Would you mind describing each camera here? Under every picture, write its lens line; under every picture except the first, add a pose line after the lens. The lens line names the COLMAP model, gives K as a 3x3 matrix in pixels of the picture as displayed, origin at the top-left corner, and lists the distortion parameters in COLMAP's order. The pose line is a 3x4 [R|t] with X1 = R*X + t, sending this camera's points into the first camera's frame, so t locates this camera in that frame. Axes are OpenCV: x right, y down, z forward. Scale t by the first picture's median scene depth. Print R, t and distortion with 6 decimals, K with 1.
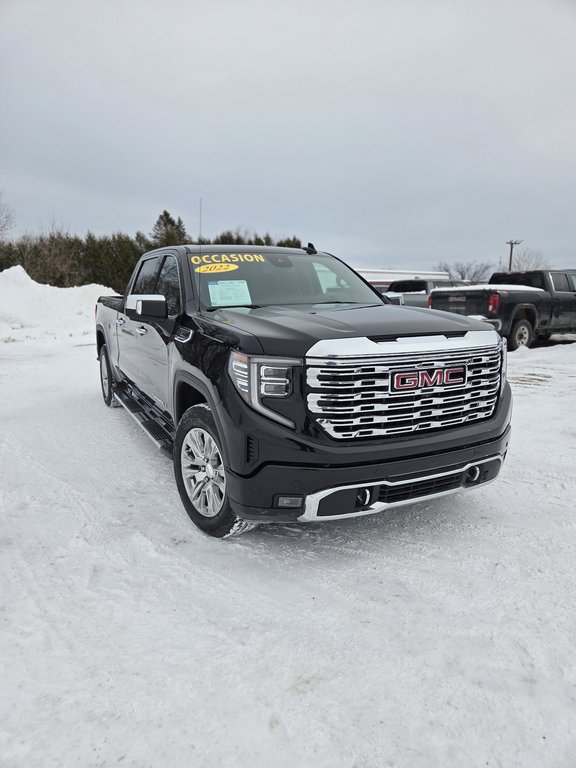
lens RADIAL K [[515.0, 0, 287.5], [0, 515.0, 376.7], [0, 0, 1]] dist [0.056105, -0.049498]
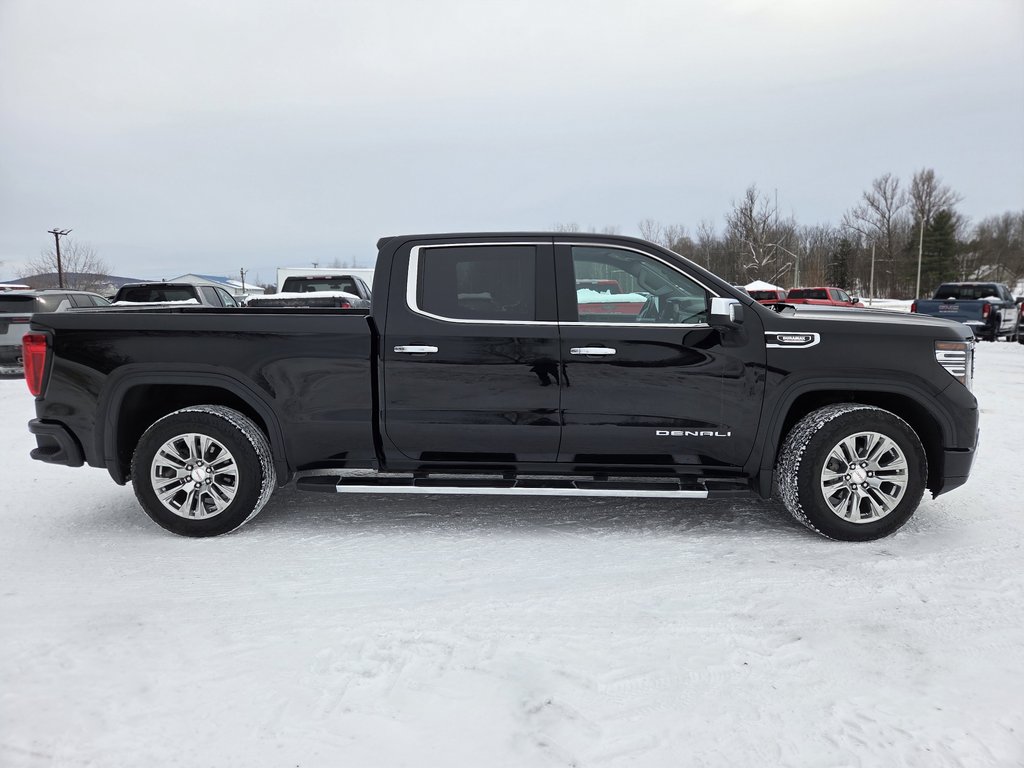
lens RADIAL K [[686.7, 0, 512.0], [0, 686.7, 384.0], [0, 0, 1]] dist [0.056105, -0.049498]
pose [[0.499700, -0.112905, 0.858809, -1.438426], [0.152032, 0.987510, 0.041365, -0.126288], [-0.852752, 0.109896, 0.510624, 0.807840]]
